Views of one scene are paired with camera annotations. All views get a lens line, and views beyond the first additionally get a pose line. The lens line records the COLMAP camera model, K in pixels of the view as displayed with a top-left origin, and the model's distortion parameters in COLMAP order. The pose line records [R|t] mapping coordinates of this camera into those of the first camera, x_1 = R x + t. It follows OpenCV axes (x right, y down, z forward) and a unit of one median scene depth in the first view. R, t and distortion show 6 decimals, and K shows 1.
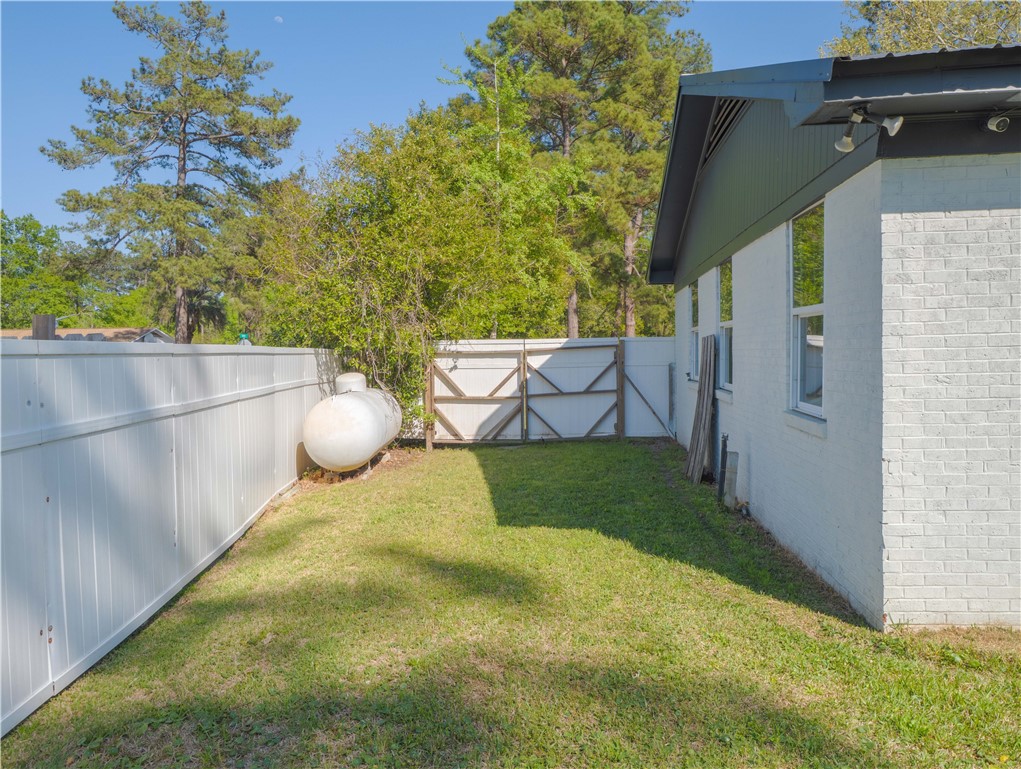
lens RADIAL K [[769.9, 0, 512.6], [0, 769.9, 386.6], [0, 0, 1]] dist [-0.006852, -0.000830]
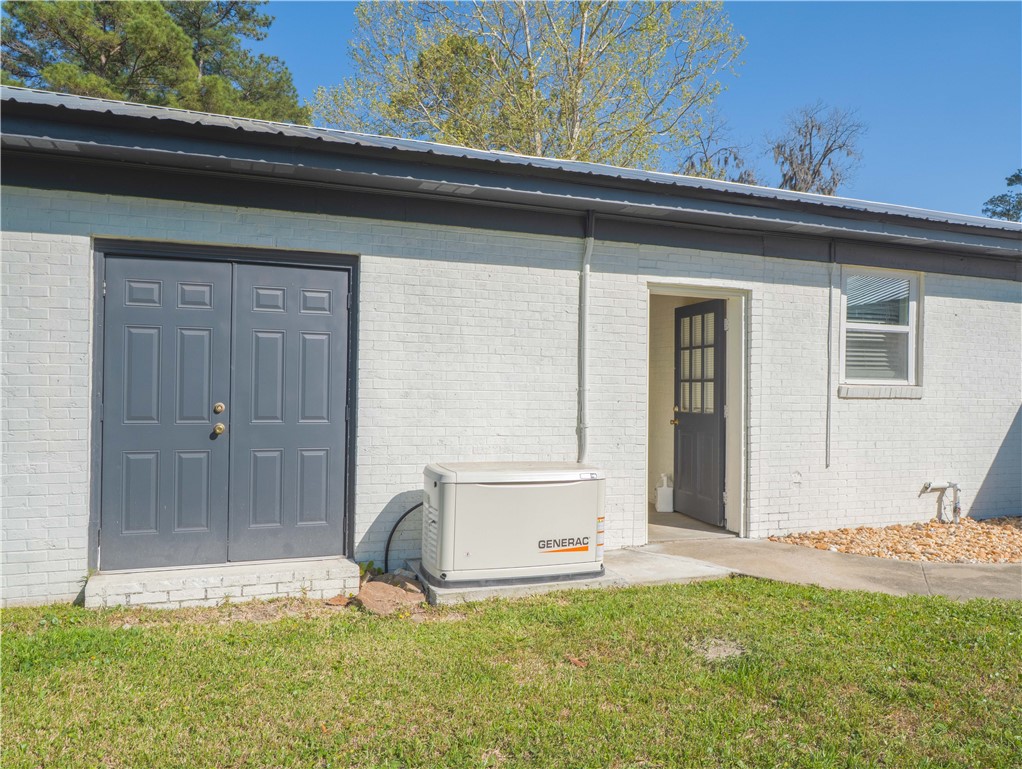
lens RADIAL K [[774.0, 0, 510.8], [0, 774.0, 382.0], [0, 0, 1]] dist [-0.003165, 0.006337]
pose [[0.900675, 0.029152, 0.433515, 0.337925], [-0.009914, 0.998866, -0.046571, 0.008006], [-0.434381, 0.037647, 0.899942, -0.090324]]
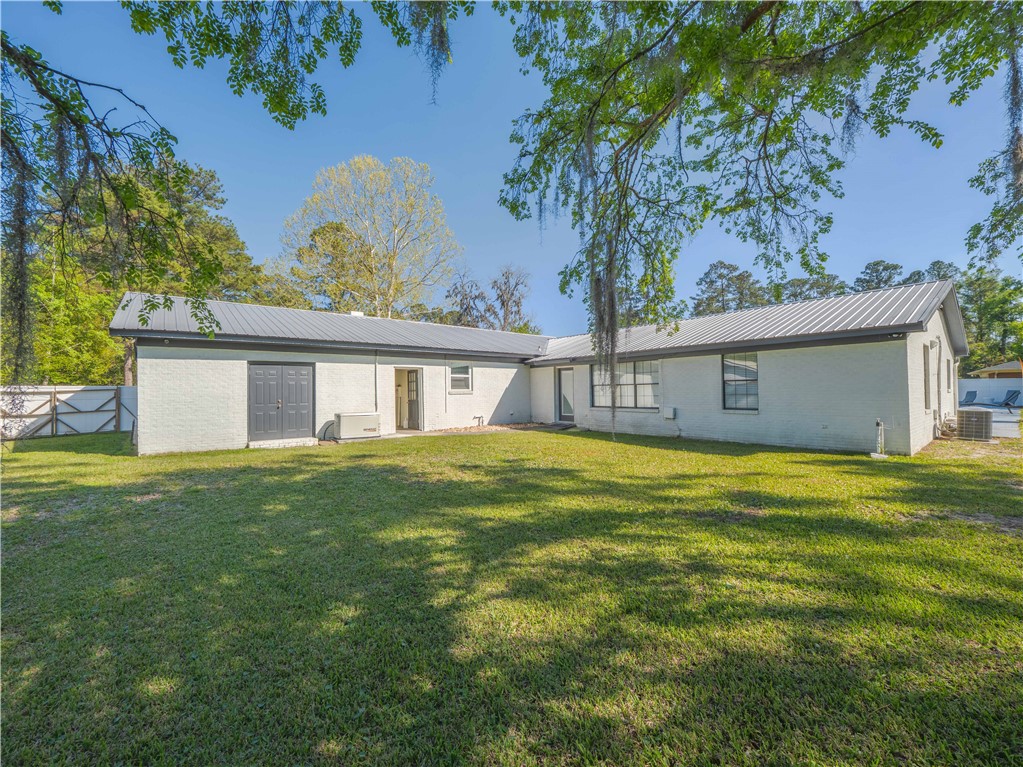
lens RADIAL K [[424.0, 0, 515.4], [0, 424.0, 385.1], [0, 0, 1]] dist [-0.001106, -0.000973]
pose [[0.712152, 0.018132, 0.701791, 0.095910], [0.030486, 0.997925, -0.056719, 0.037611], [-0.701363, 0.061787, 0.710121, -0.663590]]
